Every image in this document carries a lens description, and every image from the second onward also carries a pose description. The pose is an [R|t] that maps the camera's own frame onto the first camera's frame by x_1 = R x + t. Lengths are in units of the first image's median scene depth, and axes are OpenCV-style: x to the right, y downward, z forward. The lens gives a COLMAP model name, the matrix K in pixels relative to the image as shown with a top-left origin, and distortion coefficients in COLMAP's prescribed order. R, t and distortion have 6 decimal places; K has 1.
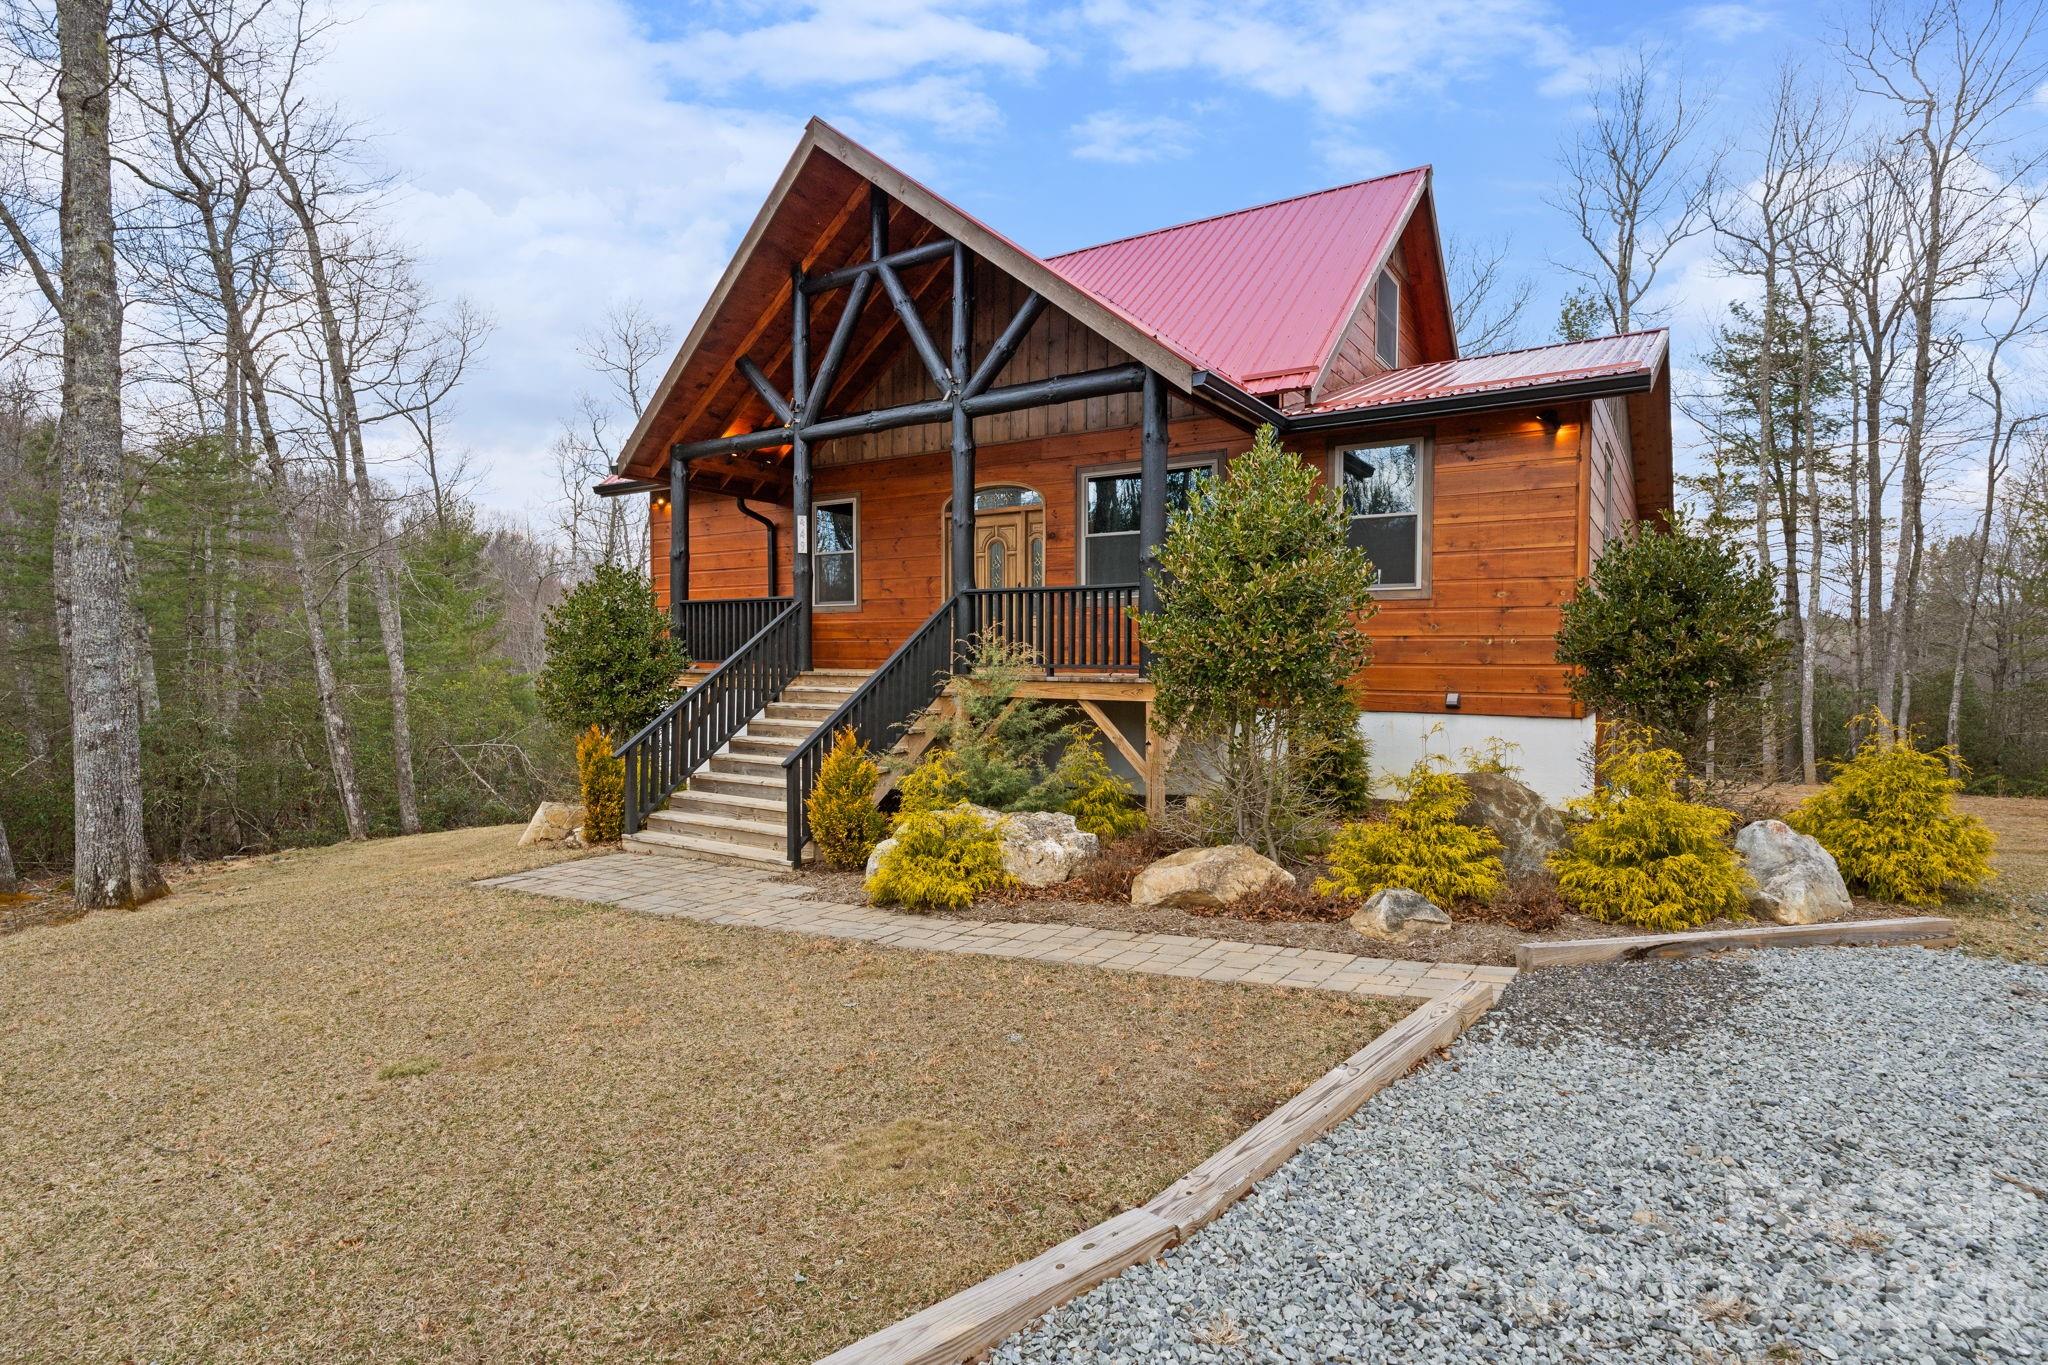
lens RADIAL K [[920.4, 0, 1016.2], [0, 920.4, 649.6], [0, 0, 1]] dist [-0.003025, -0.000275]
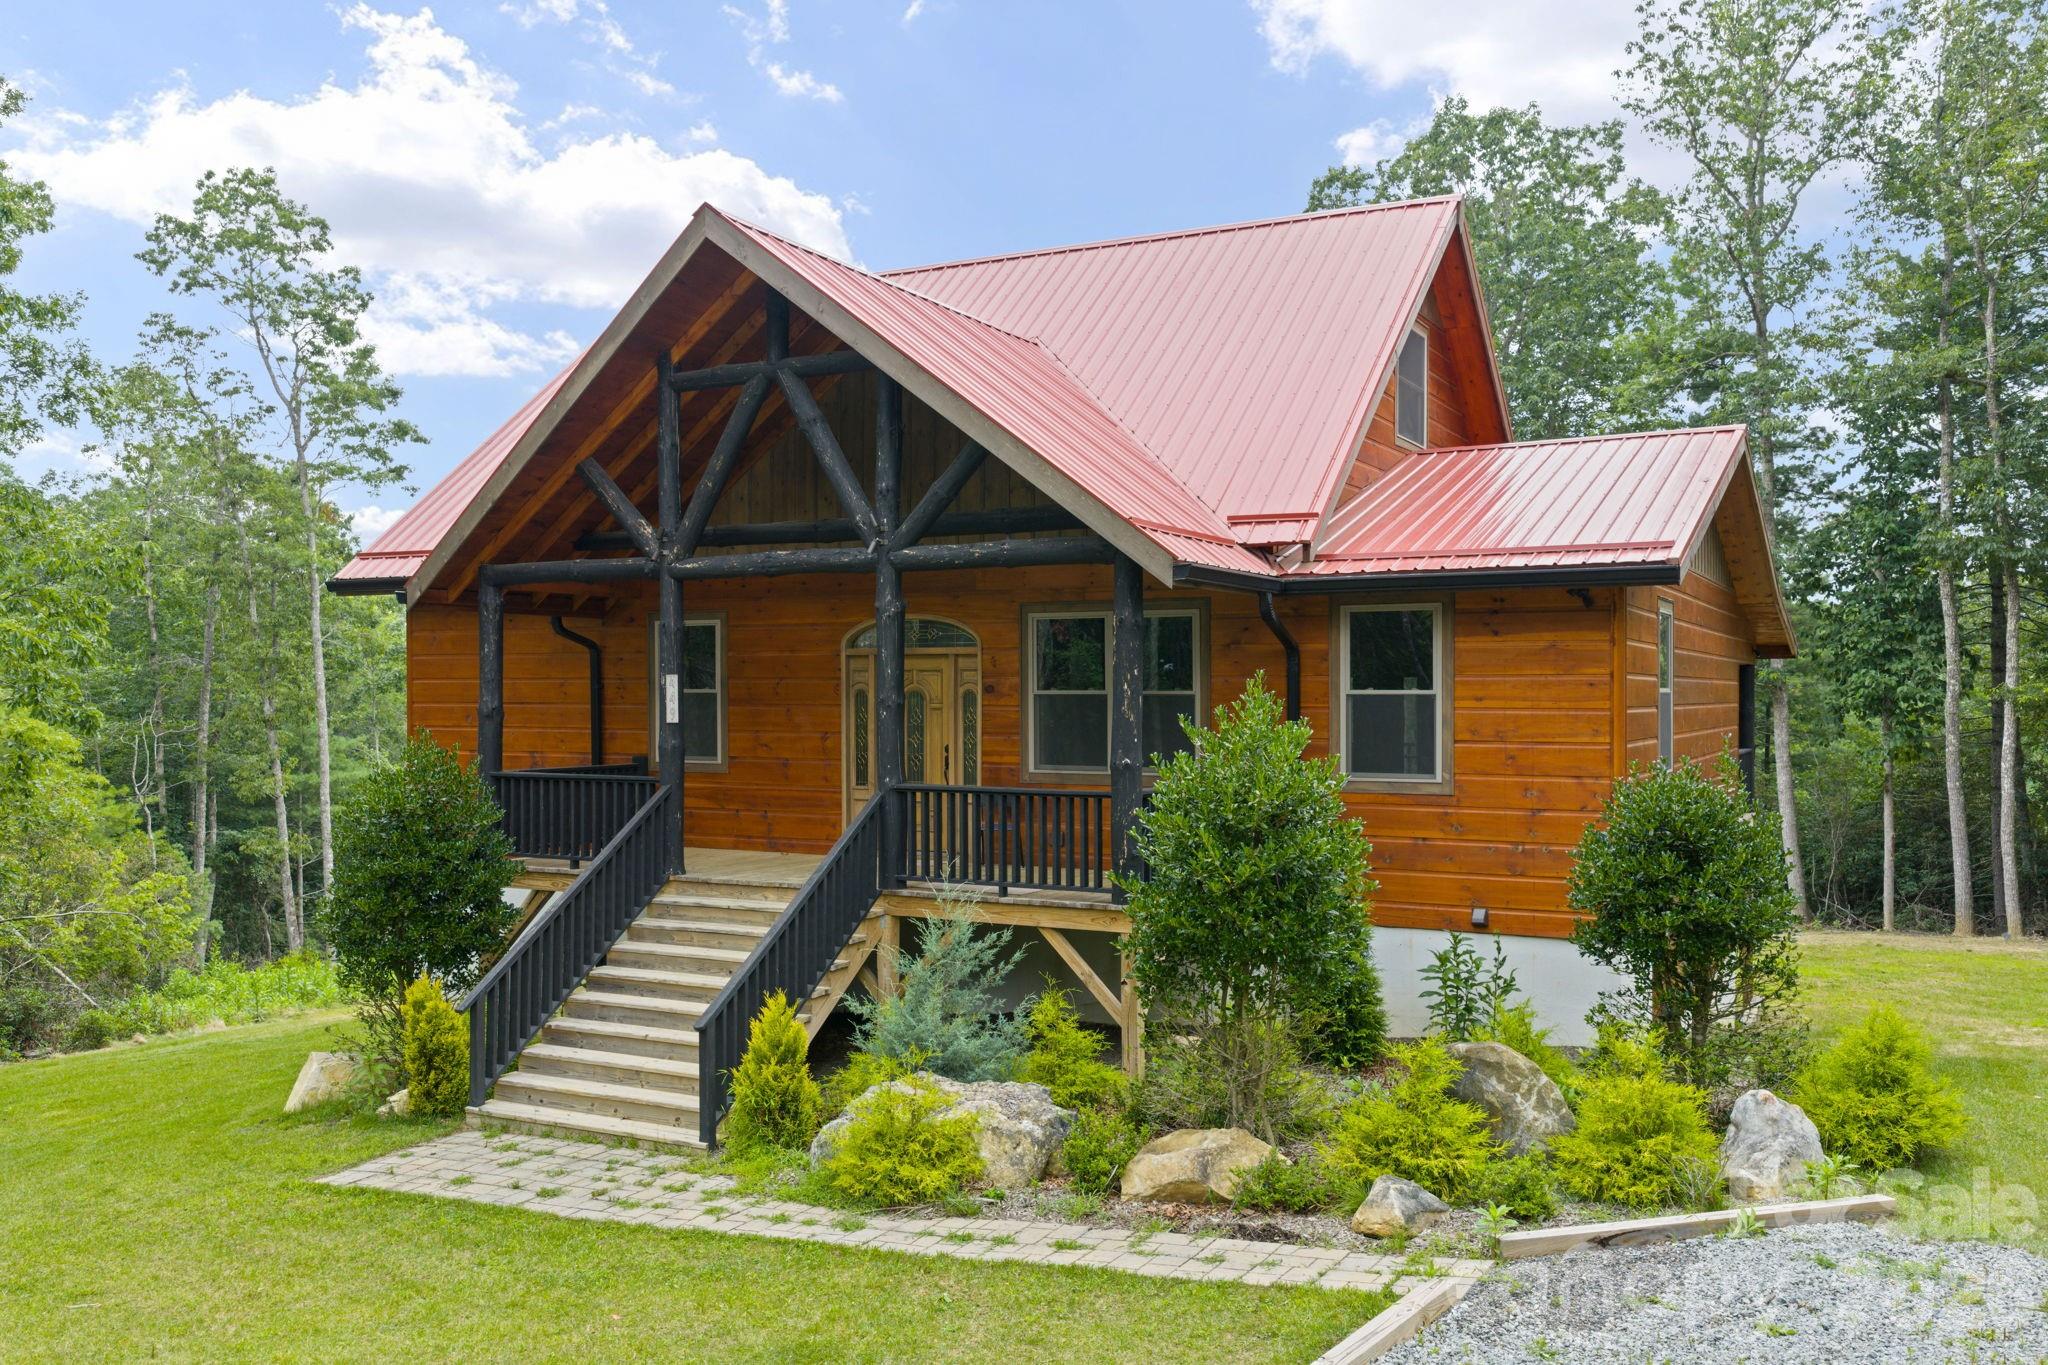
lens RADIAL K [[1572.5, 0, 978.4], [0, 1572.5, 632.5], [0, 0, 1]] dist [0.074614, -0.163558]
pose [[0.996370, -0.004452, 0.085014, -0.106271], [0.006399, 0.999723, -0.022645, -0.179519], [-0.084890, 0.023107, 0.996122, -0.418548]]
